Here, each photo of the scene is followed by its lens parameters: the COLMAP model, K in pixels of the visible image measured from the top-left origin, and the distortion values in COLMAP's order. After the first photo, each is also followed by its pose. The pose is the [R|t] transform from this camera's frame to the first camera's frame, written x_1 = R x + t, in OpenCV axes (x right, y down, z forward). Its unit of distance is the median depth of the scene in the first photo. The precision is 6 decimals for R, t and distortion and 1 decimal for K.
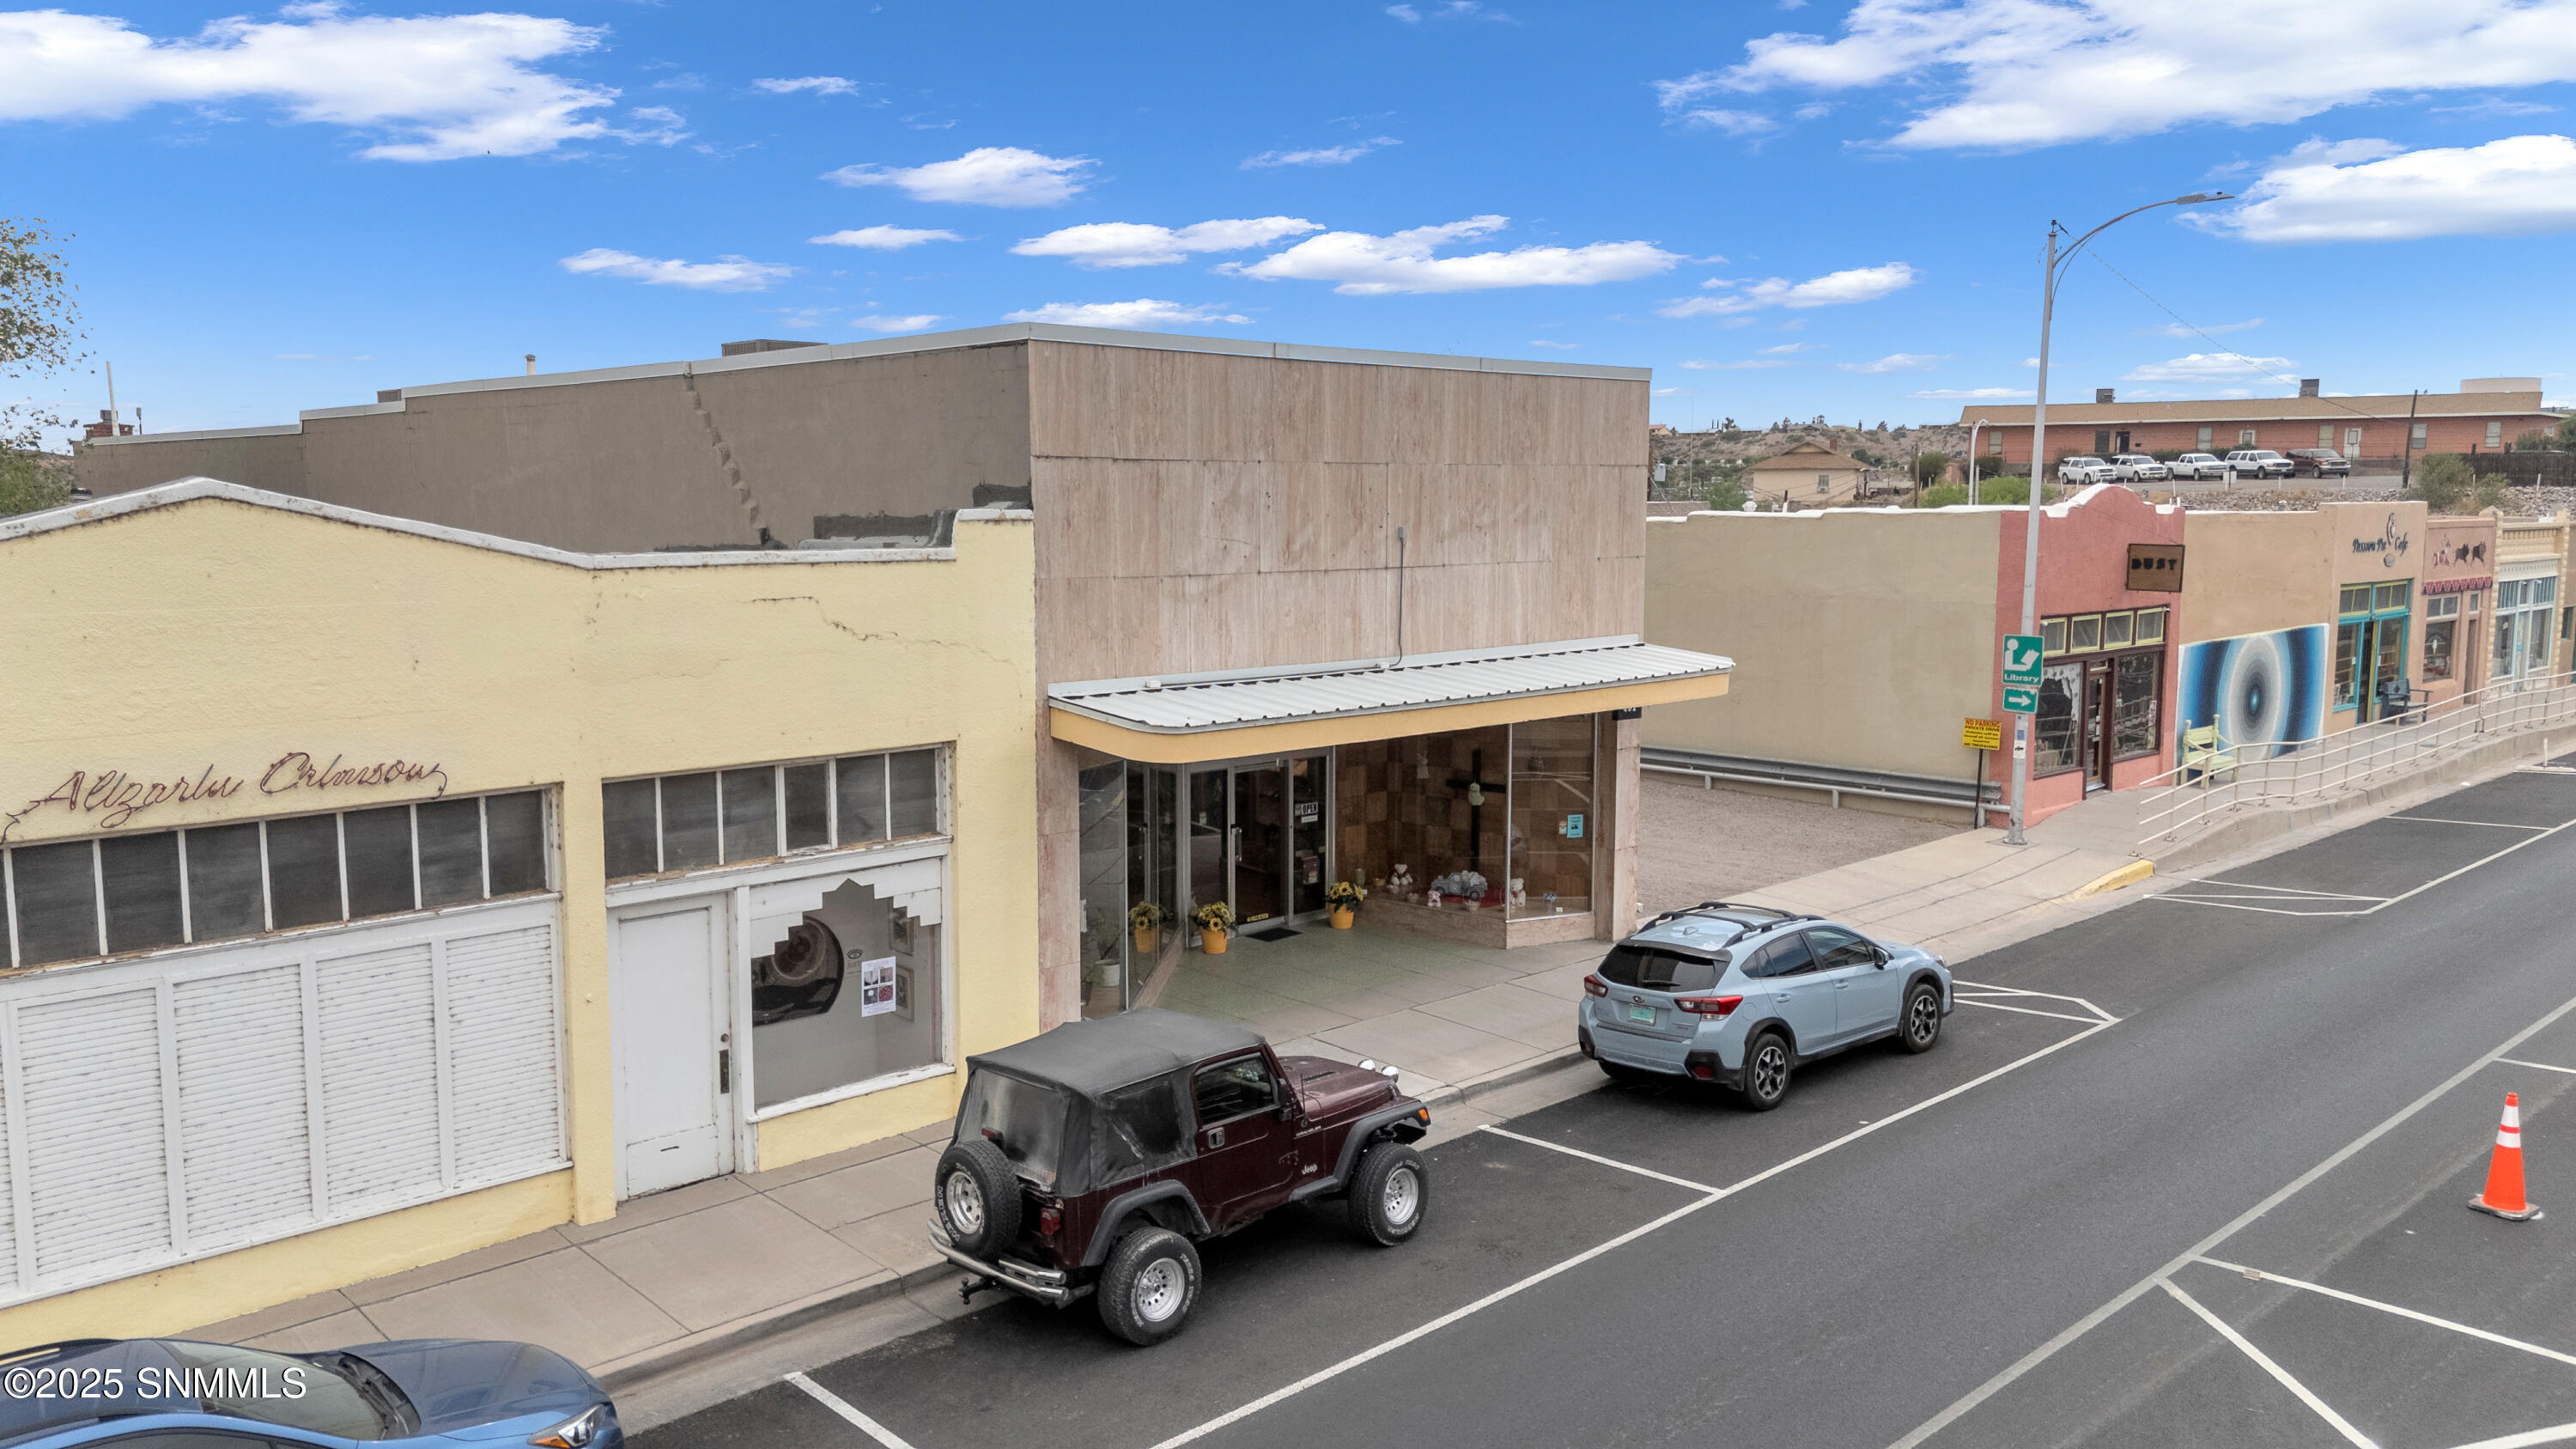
lens RADIAL K [[1902.7, 0, 1274.7], [0, 1902.7, 734.5], [0, 0, 1]] dist [0.068279, -0.070413]
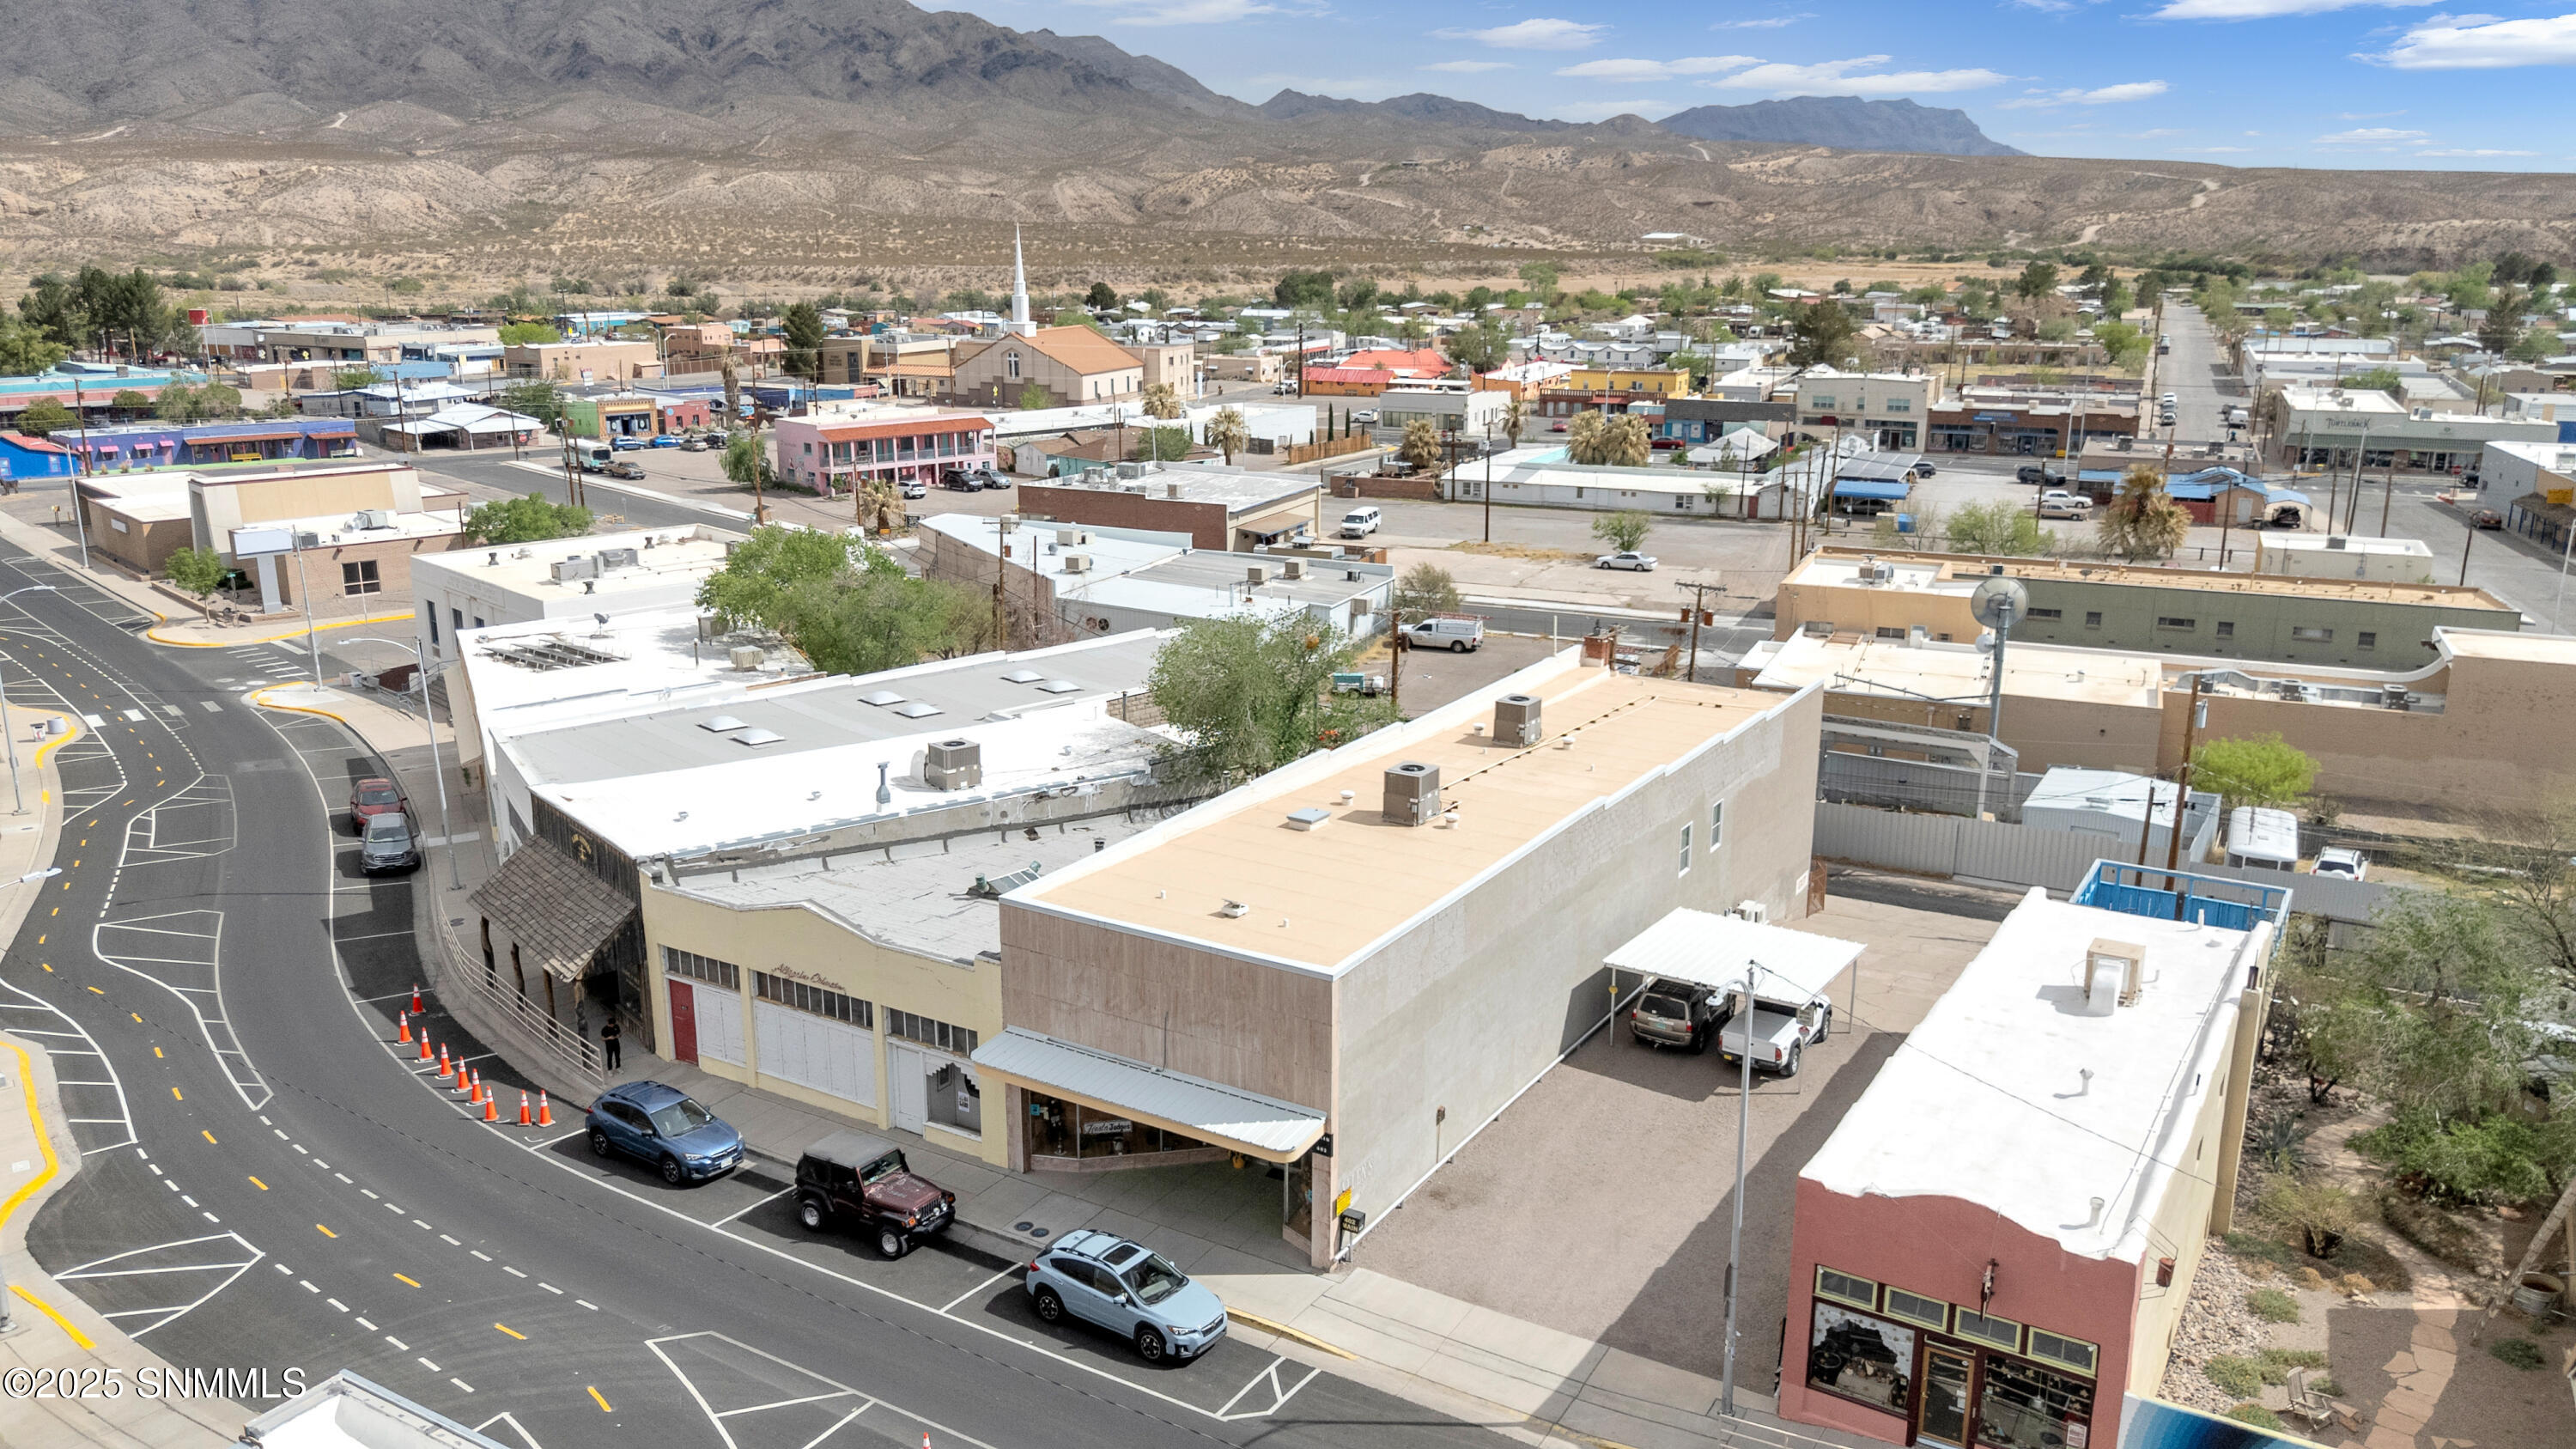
lens RADIAL K [[1902.7, 0, 1282.5], [0, 1902.7, 708.5], [0, 0, 1]] dist [0.068279, -0.070413]
pose [[0.261118, 0.237404, -0.935659, 2.159076], [-0.124712, 0.969459, 0.211176, -0.969995], [0.957217, 0.061546, 0.282750, 0.540543]]
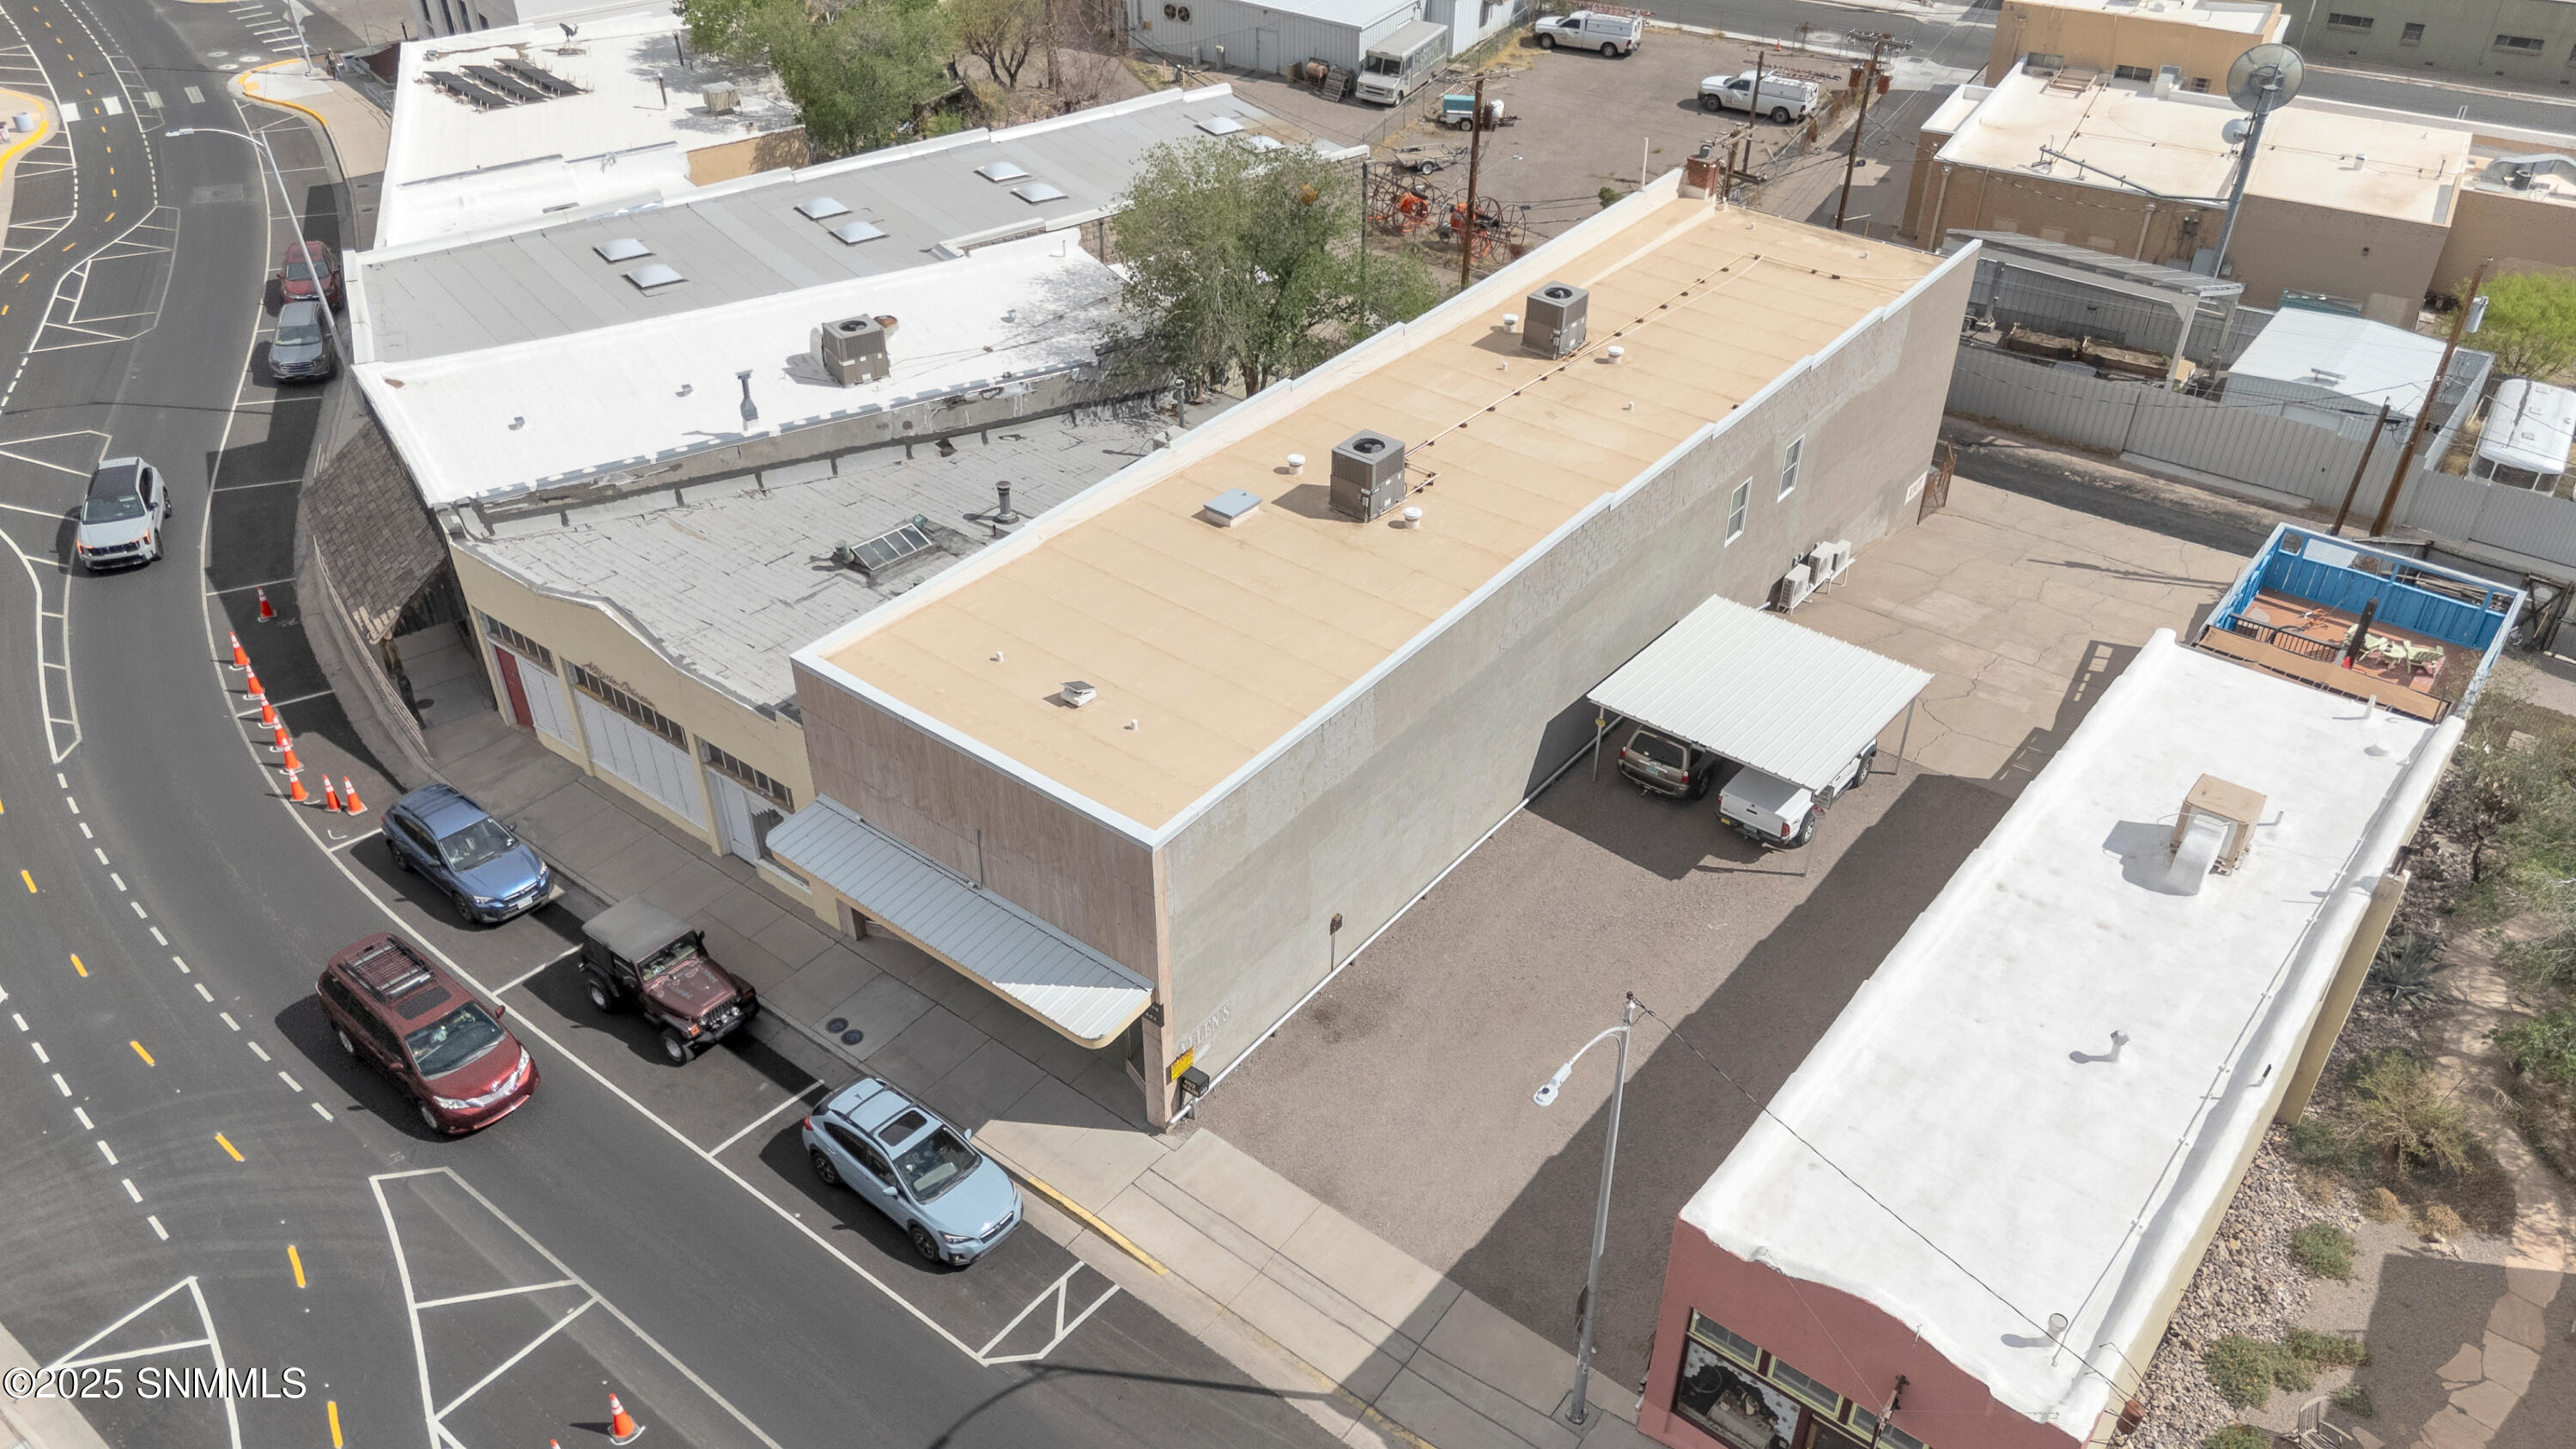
lens RADIAL K [[1902.7, 0, 1278.7], [0, 1902.7, 711.2], [0, 0, 1]] dist [0.068279, -0.070413]
pose [[0.146642, 0.573605, -0.805899, 1.542648], [-0.125958, 0.818902, 0.559941, -1.286597], [0.981137, 0.019398, 0.192336, 1.003563]]
